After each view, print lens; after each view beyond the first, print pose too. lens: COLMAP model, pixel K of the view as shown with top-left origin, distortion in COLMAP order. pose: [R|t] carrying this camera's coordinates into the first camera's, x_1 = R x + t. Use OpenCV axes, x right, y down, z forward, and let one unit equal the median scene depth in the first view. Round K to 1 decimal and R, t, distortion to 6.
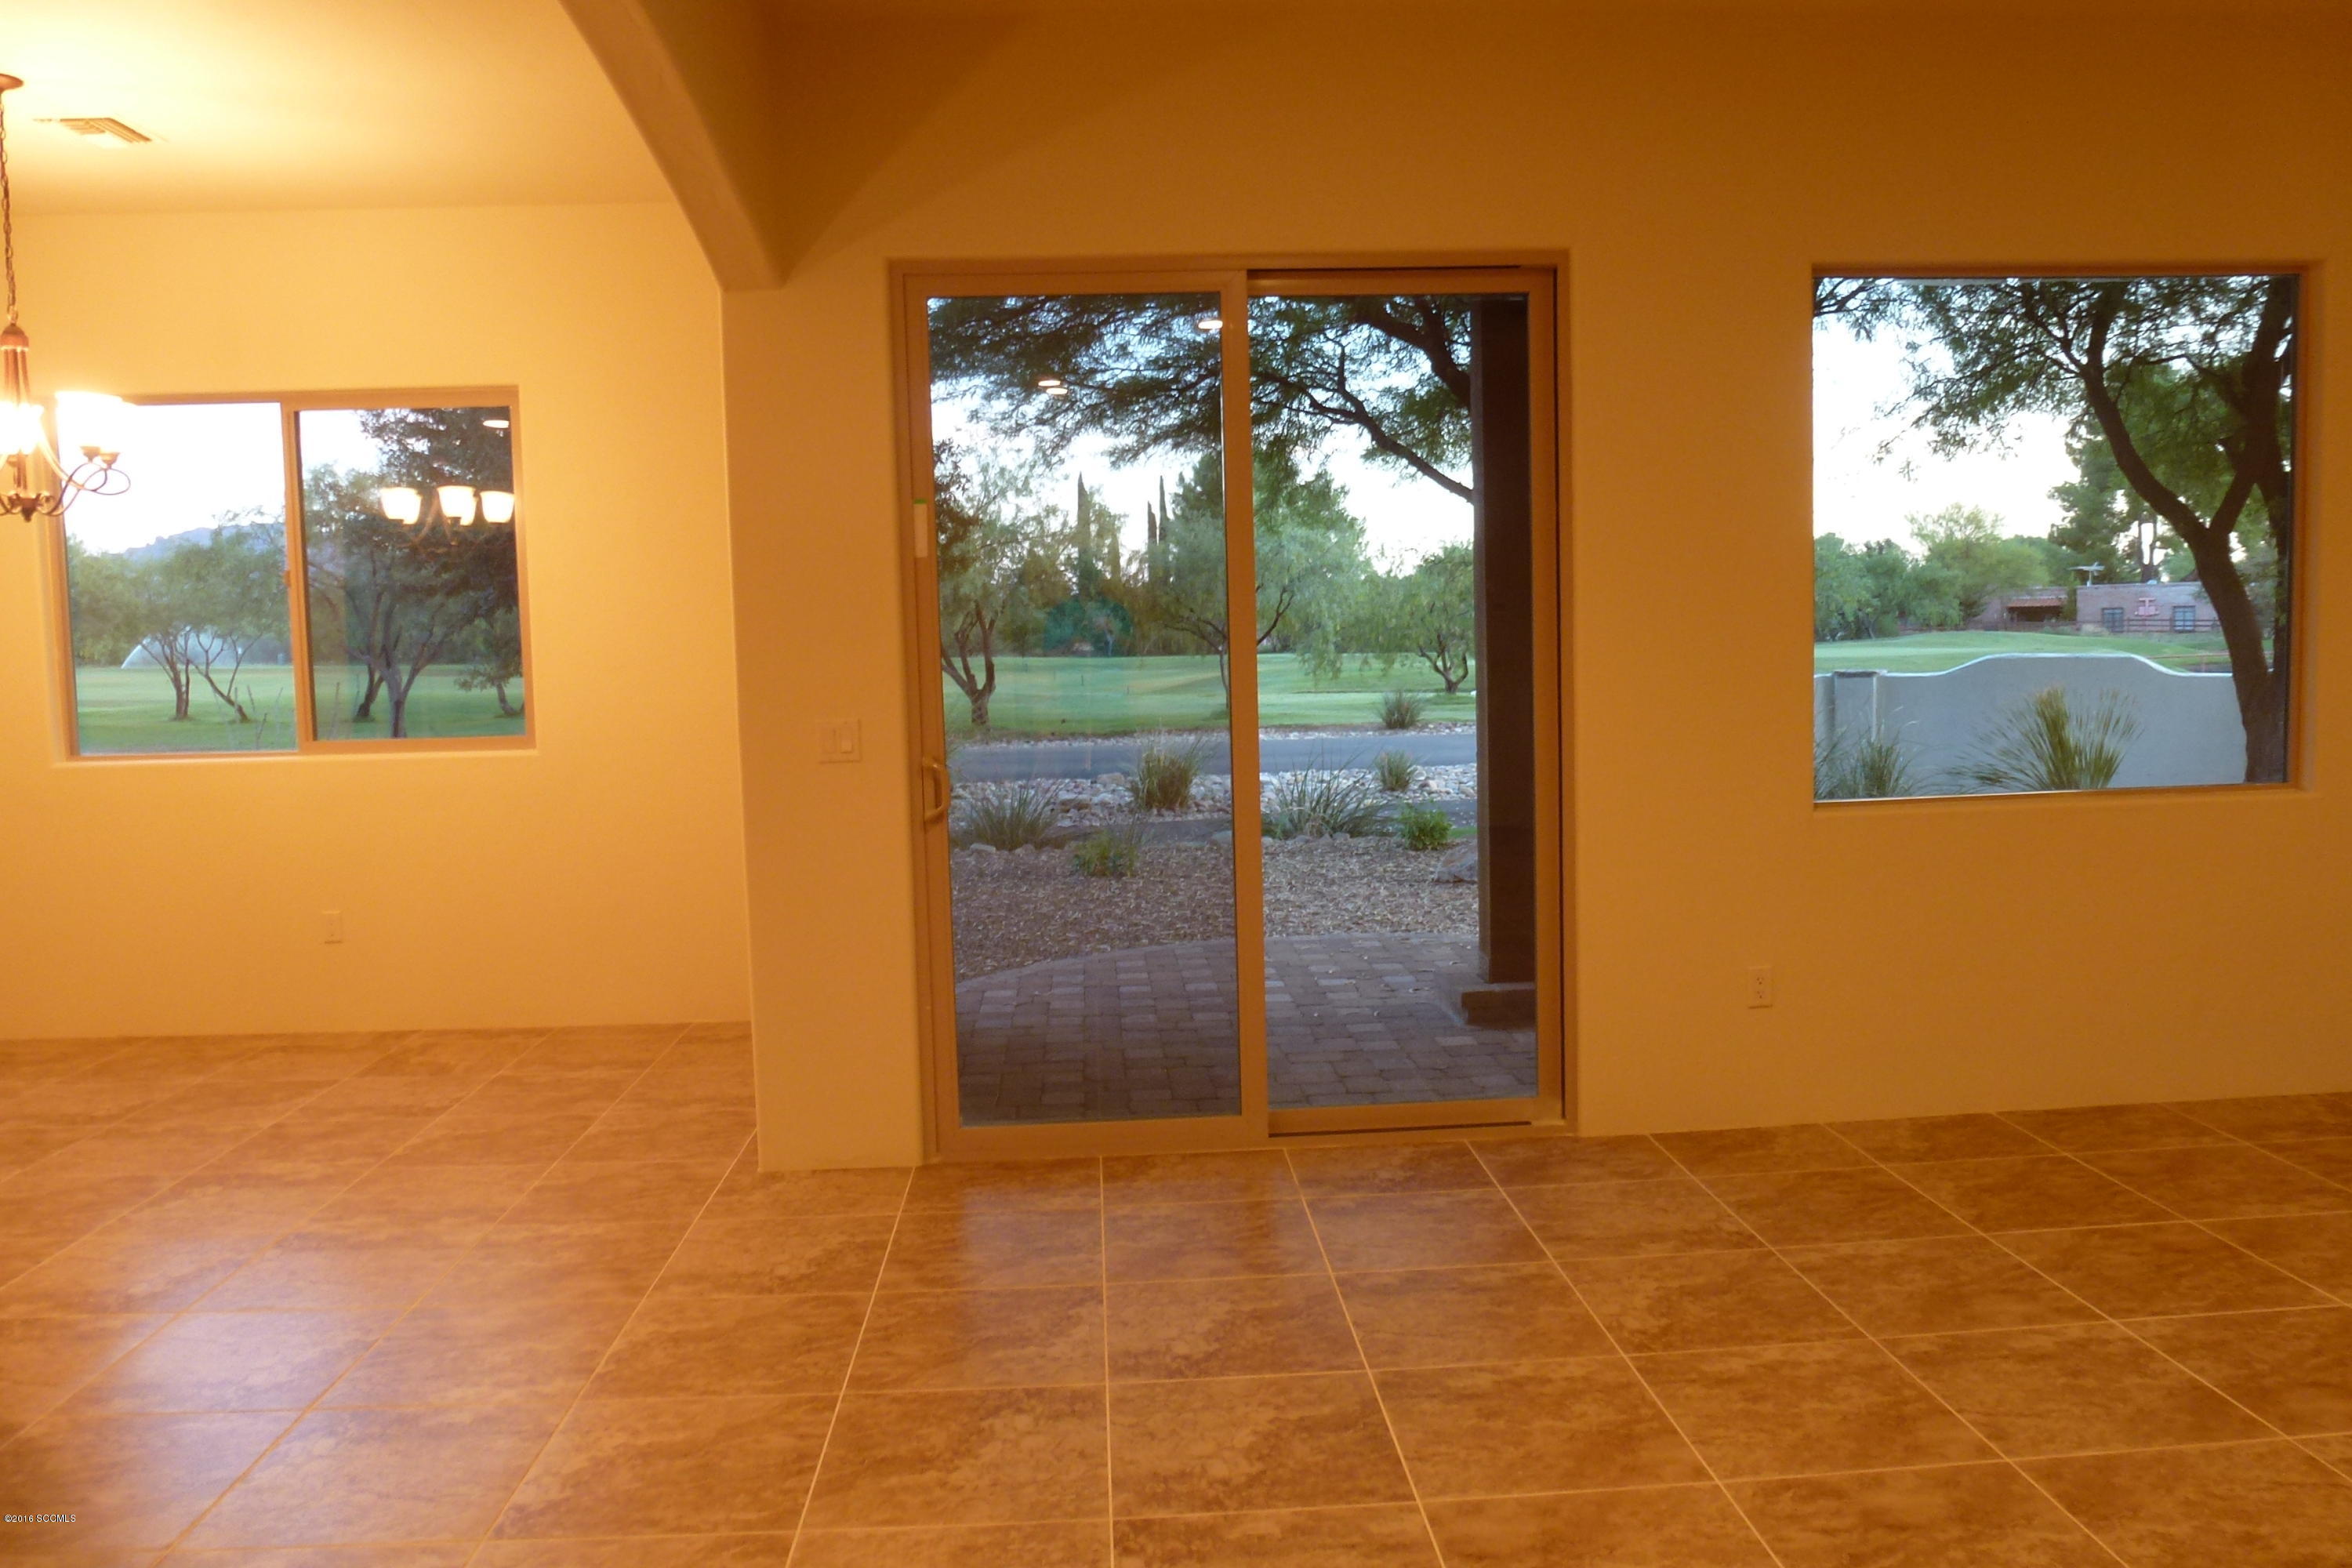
lens RADIAL K [[1643.8, 0, 1176.0], [0, 1643.8, 784.0], [0, 0, 1]] dist [-0.039955, 0.004440]
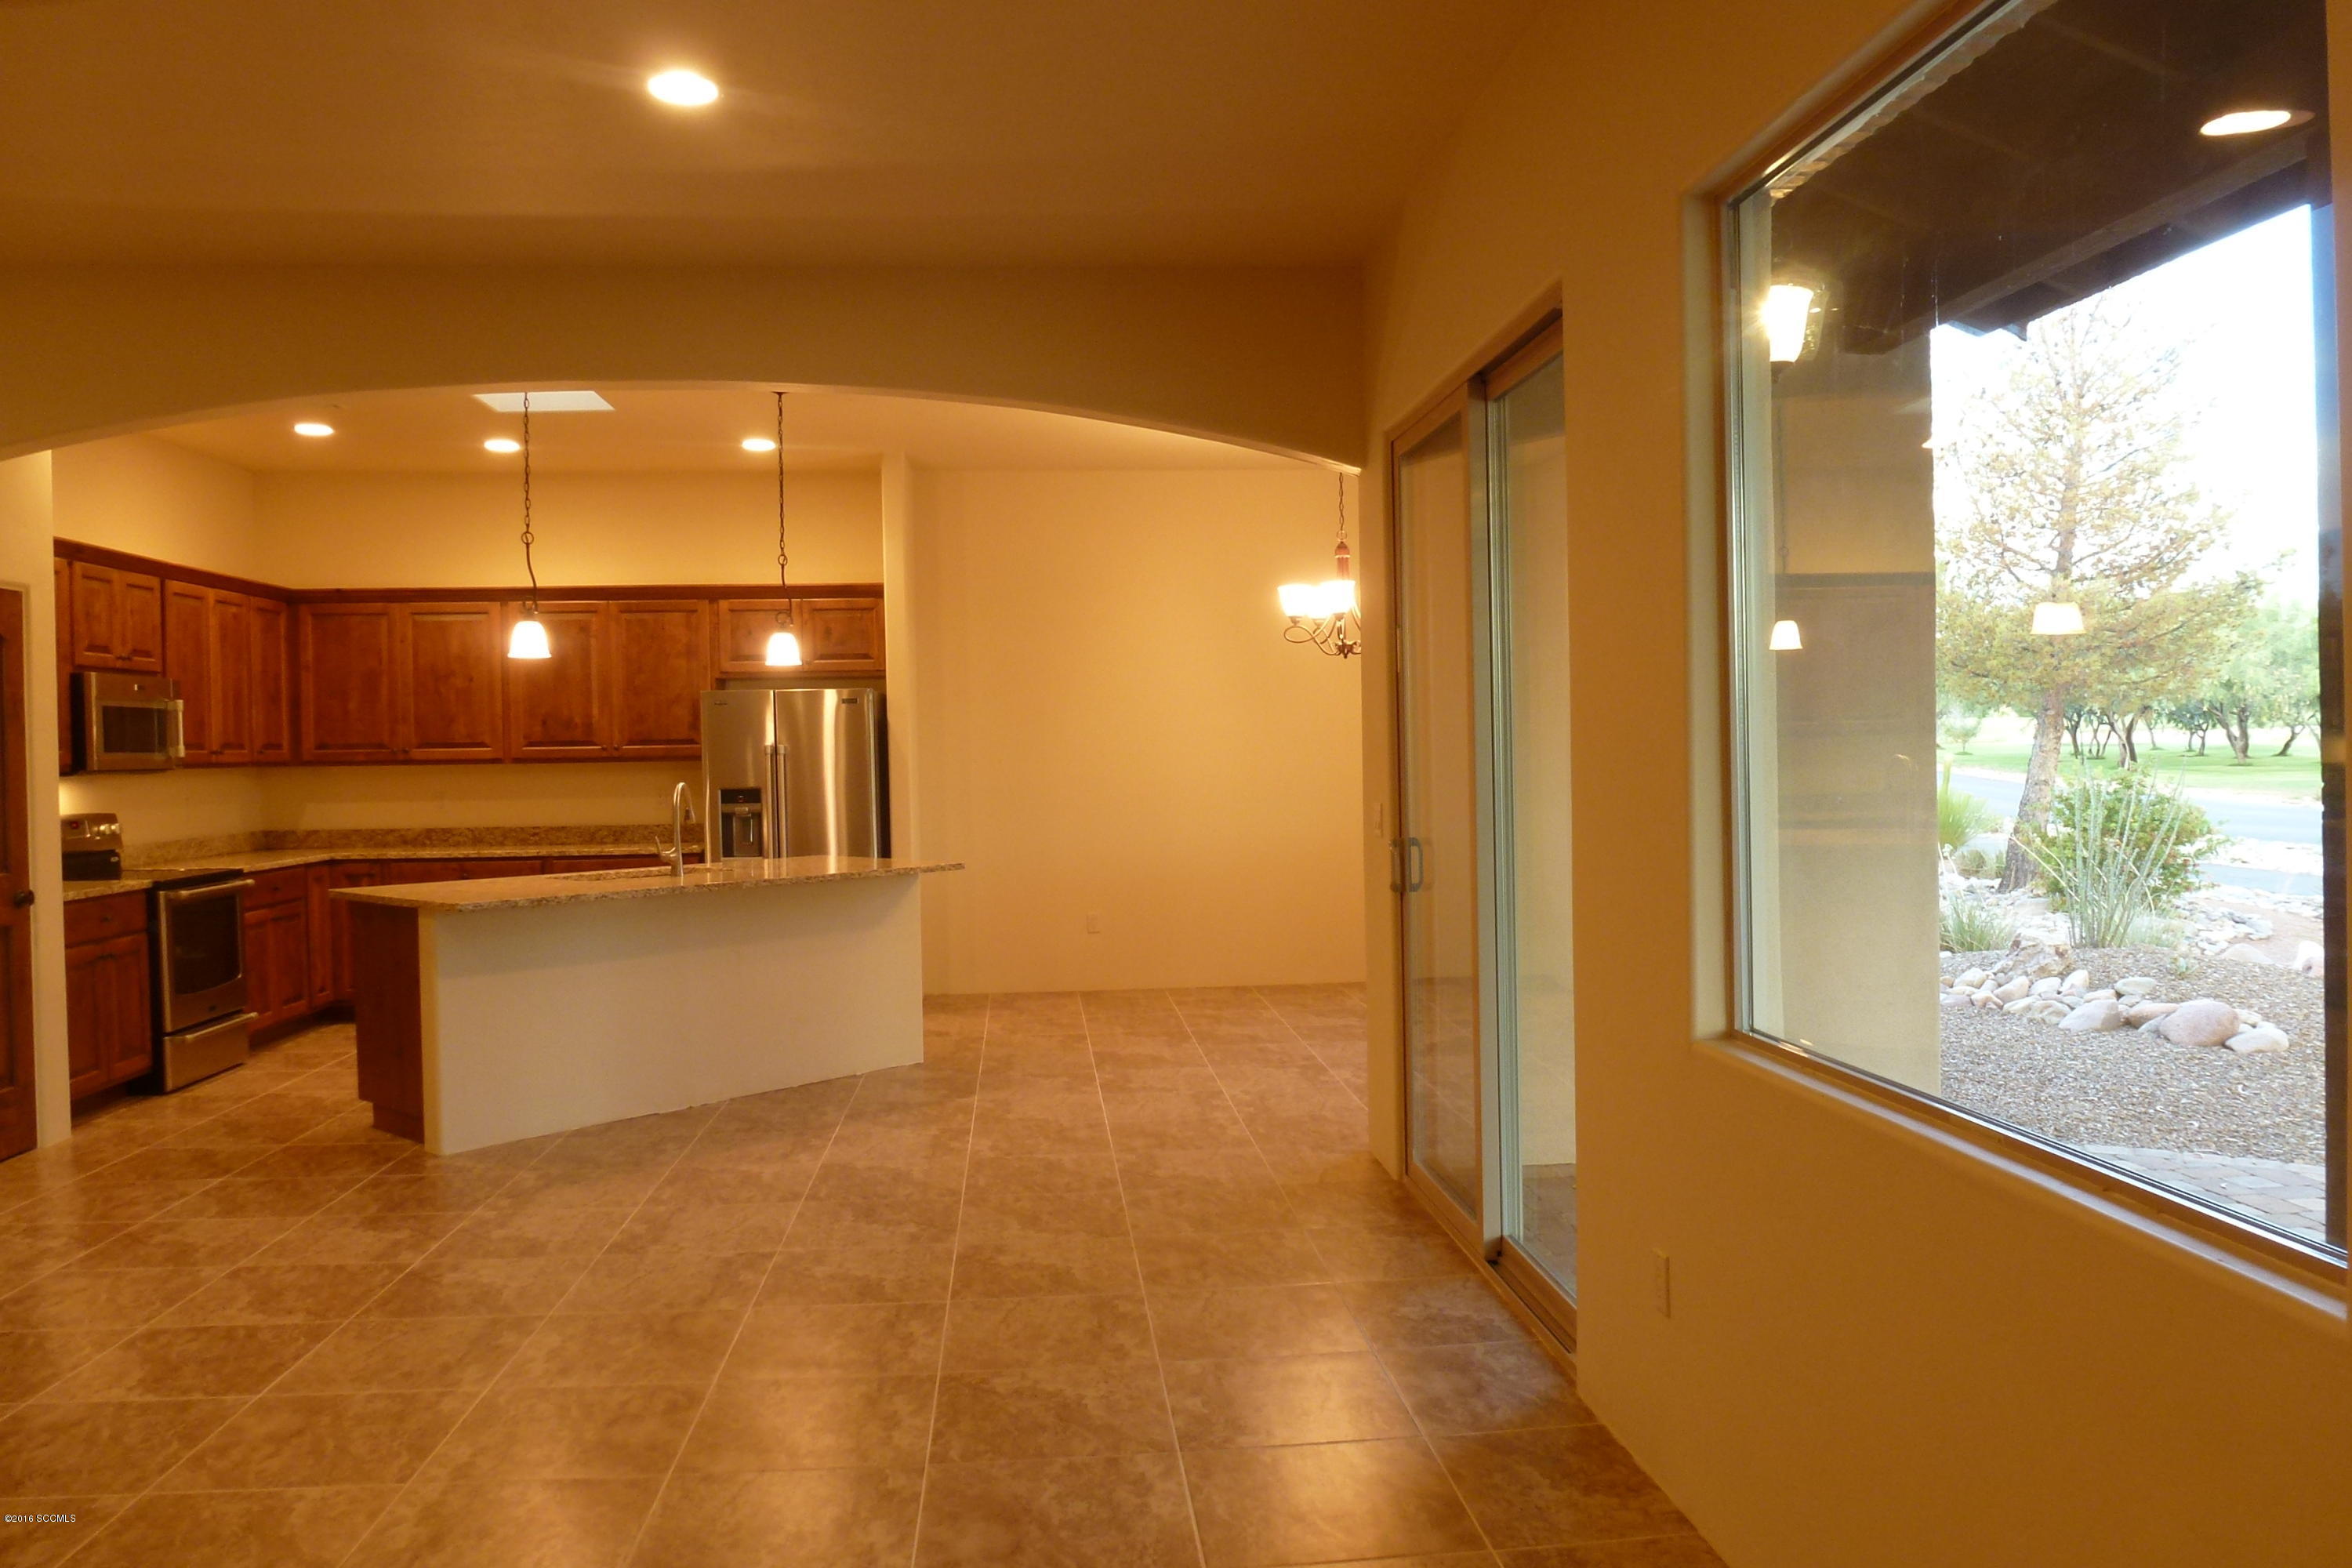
lens RADIAL K [[1690.6, 0, 1176.0], [0, 1690.6, 784.0], [0, 0, 1]] dist [-0.042947, 0.000503]
pose [[0.034190, 0.040041, -0.998613, 1.380405], [-0.075034, 0.996480, 0.037386, -0.108705], [0.996595, 0.073652, 0.037074, 1.054773]]
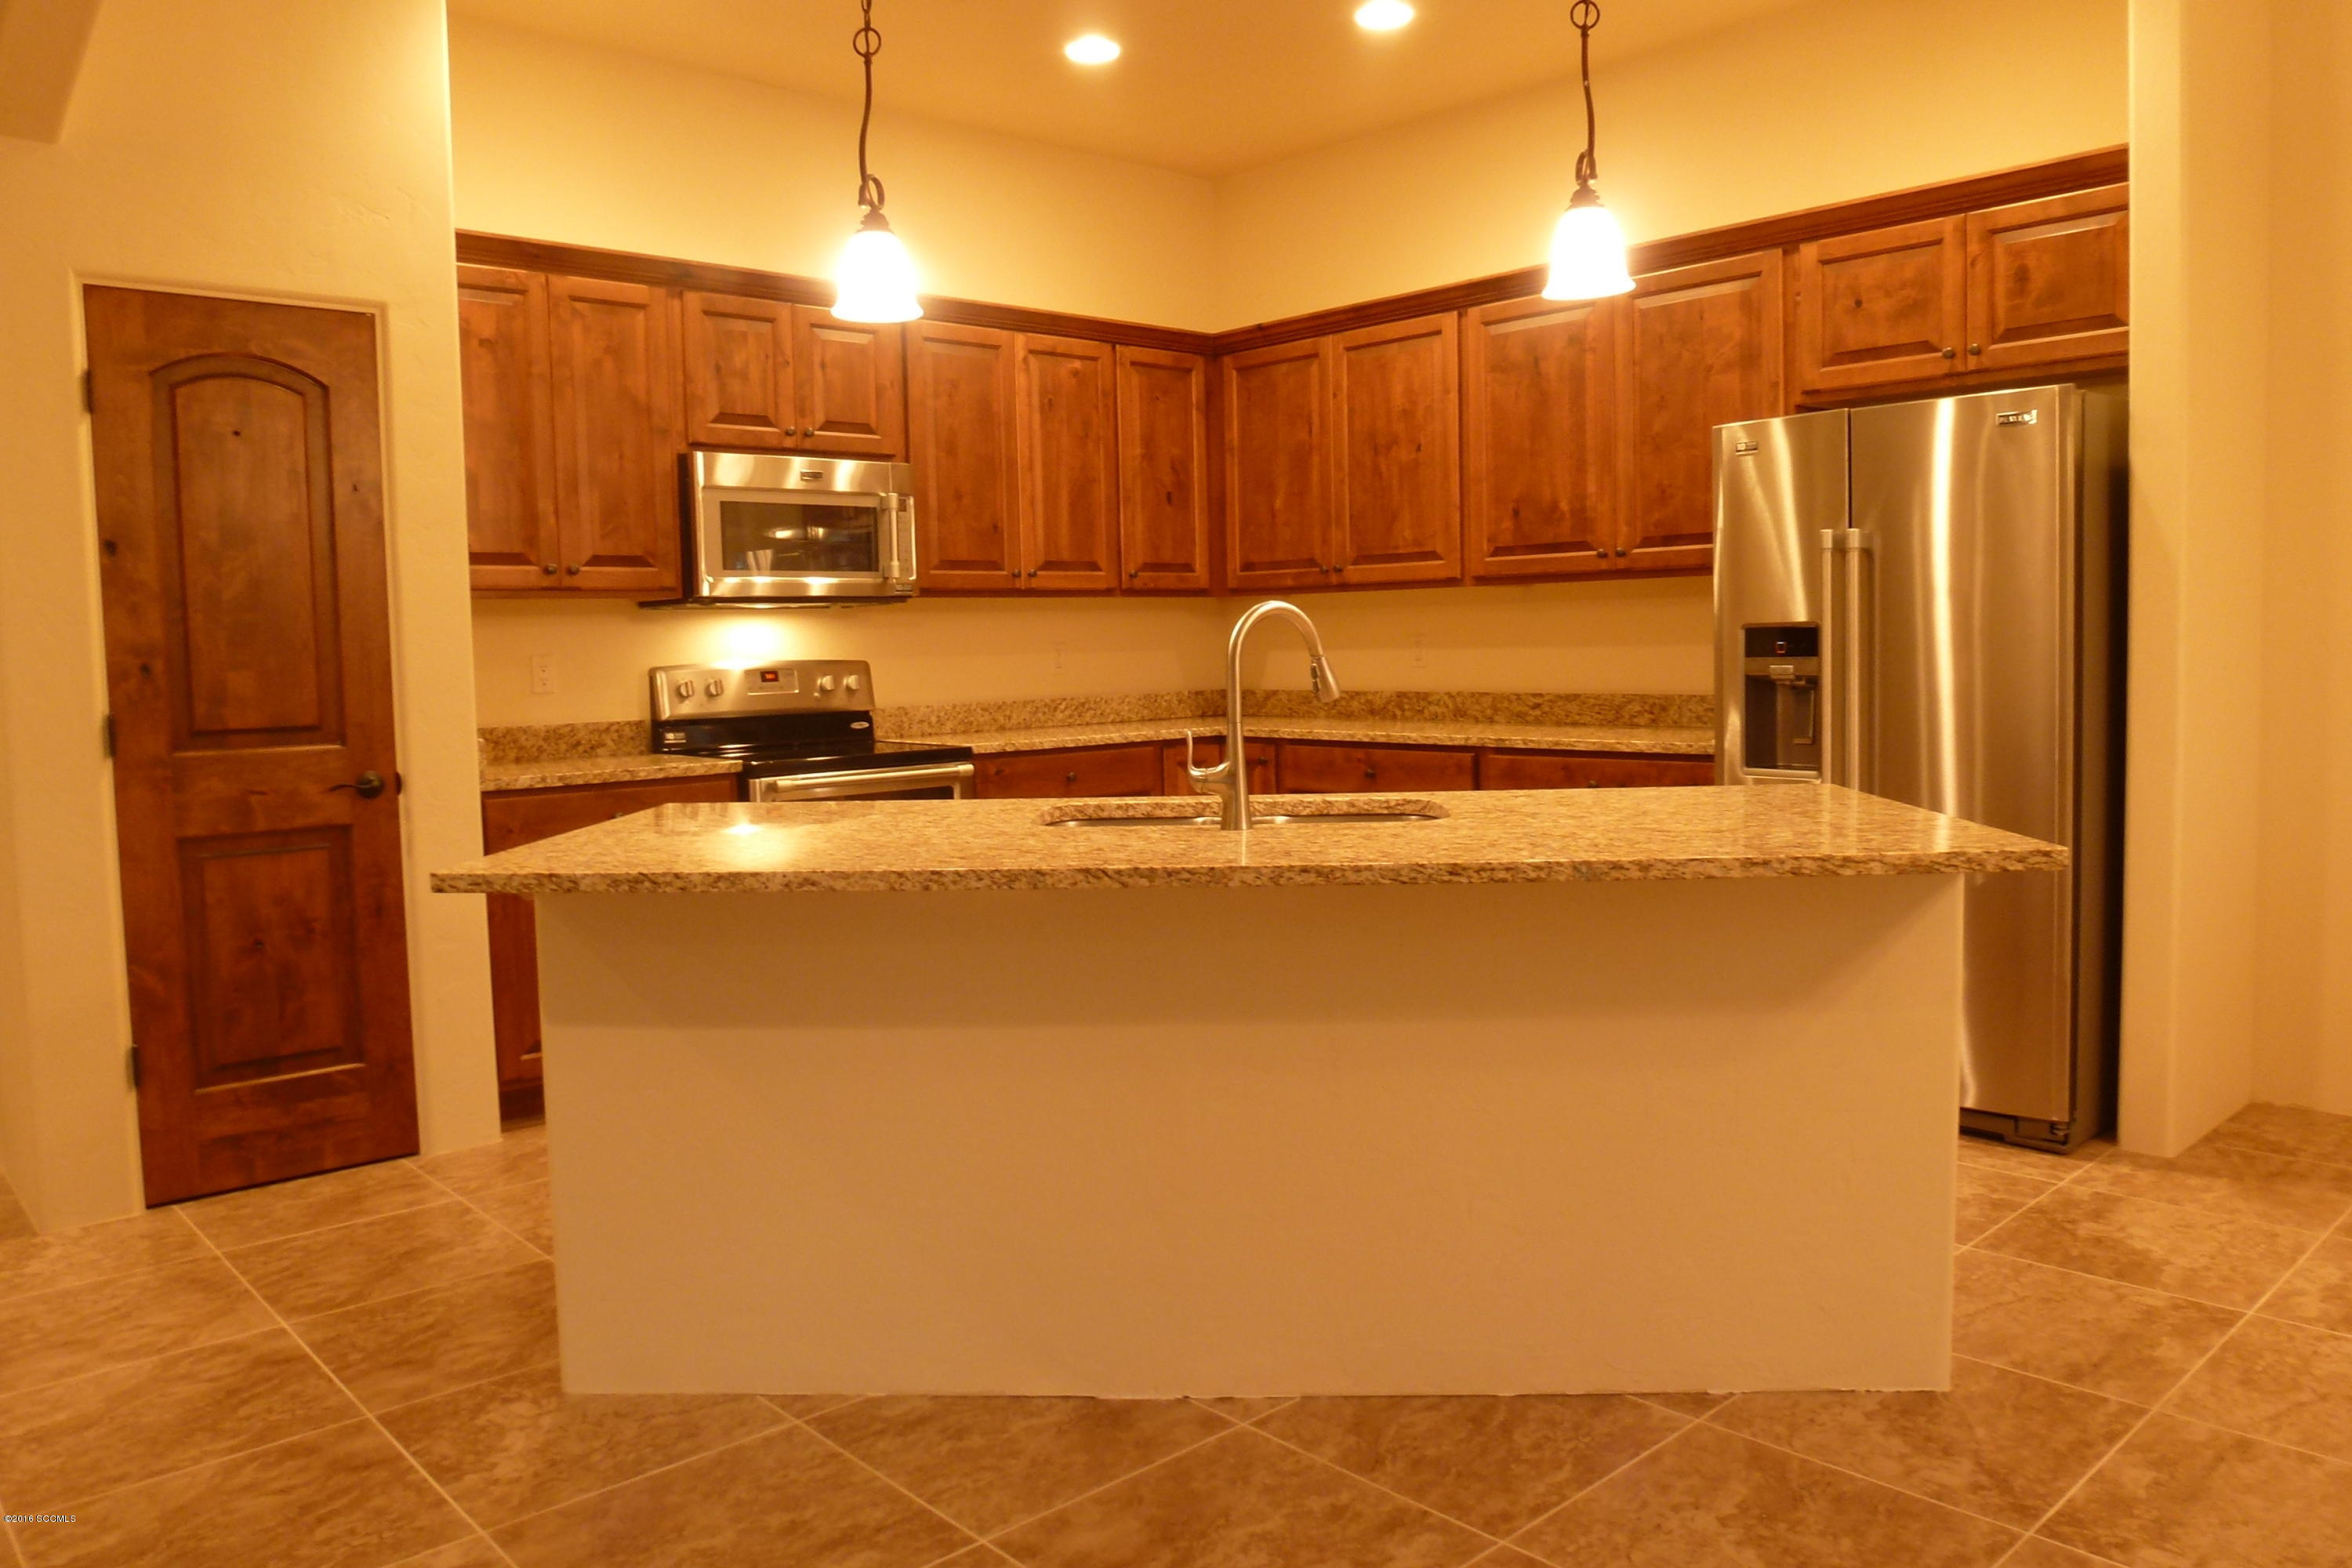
lens RADIAL K [[1690.6, 0, 1176.0], [0, 1690.6, 784.0], [0, 0, 1]] dist [-0.042947, 0.000503]
pose [[-0.770117, 0.091800, -0.631262, -0.128279], [-0.018276, 0.986009, 0.165684, -0.034028], [0.637640, 0.139133, -0.757665, 1.152838]]
